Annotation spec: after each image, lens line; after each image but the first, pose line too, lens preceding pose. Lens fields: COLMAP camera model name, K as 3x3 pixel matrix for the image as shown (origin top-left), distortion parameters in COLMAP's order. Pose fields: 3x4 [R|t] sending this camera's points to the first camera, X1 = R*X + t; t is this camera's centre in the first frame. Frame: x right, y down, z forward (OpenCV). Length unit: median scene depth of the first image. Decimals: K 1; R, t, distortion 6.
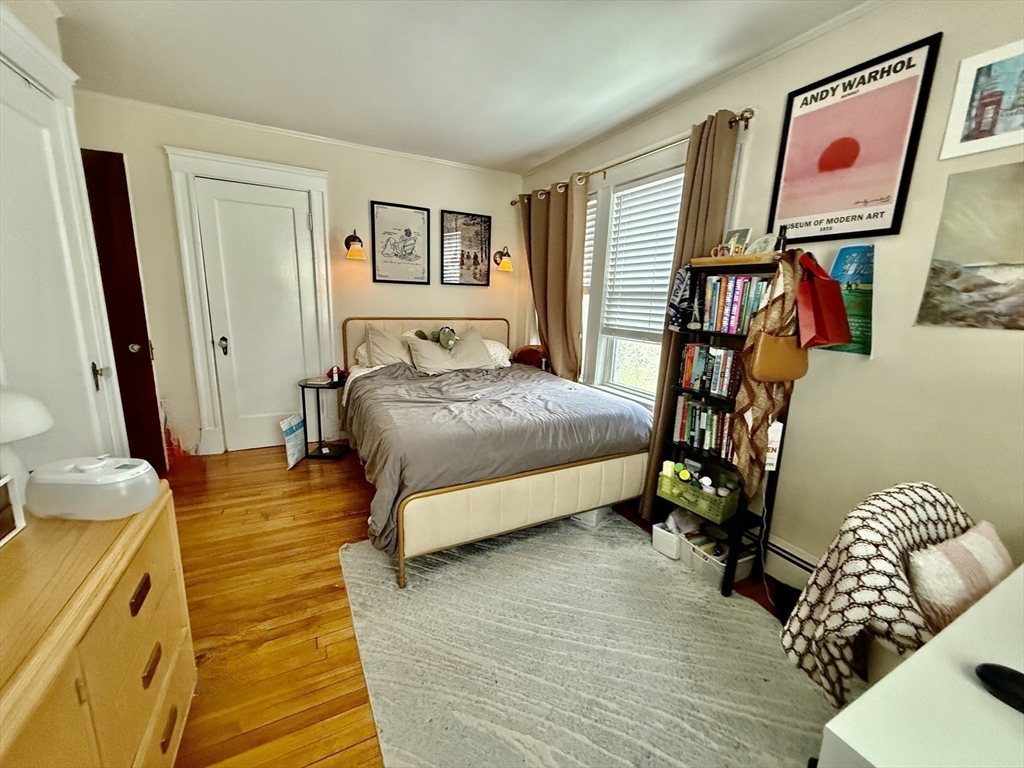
lens RADIAL K [[407.8, 0, 508.2], [0, 407.8, 379.8], [0, 0, 1]] dist [0.001295, -0.000426]
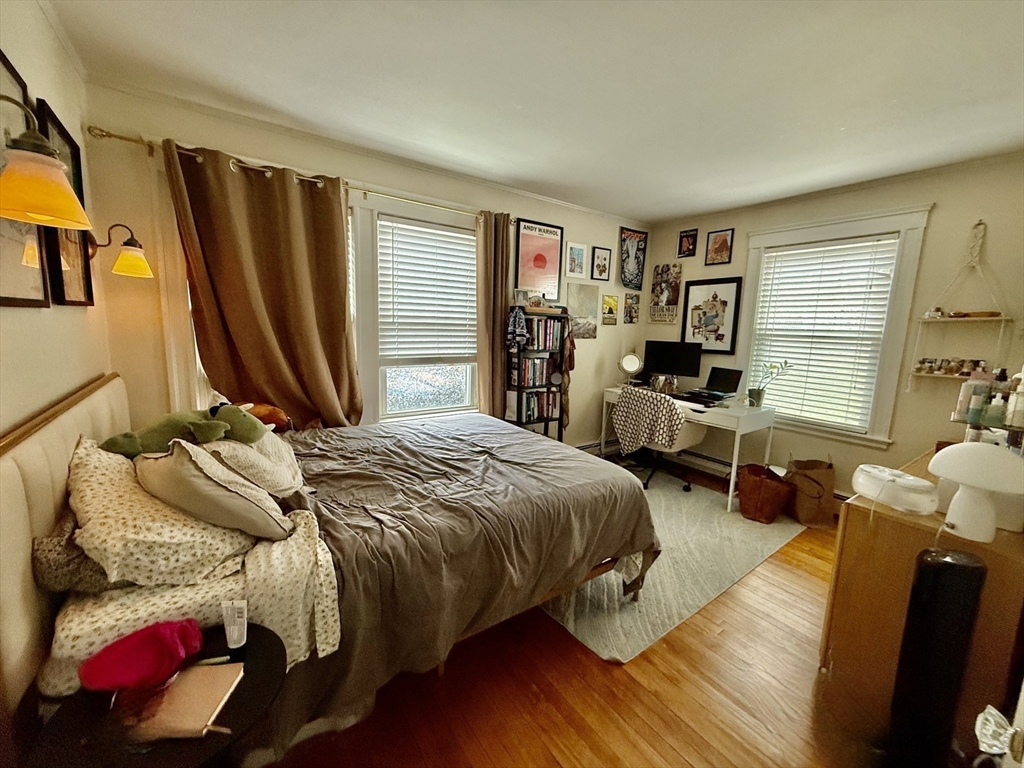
lens RADIAL K [[407.8, 0, 507.2], [0, 407.8, 385.2], [0, 0, 1]] dist [0.001295, -0.000426]
pose [[-0.135840, -0.189340, 0.972470, -1.224444], [0.163106, 0.963901, 0.210455, -0.368561], [-0.977212, 0.187203, -0.100054, 1.364380]]
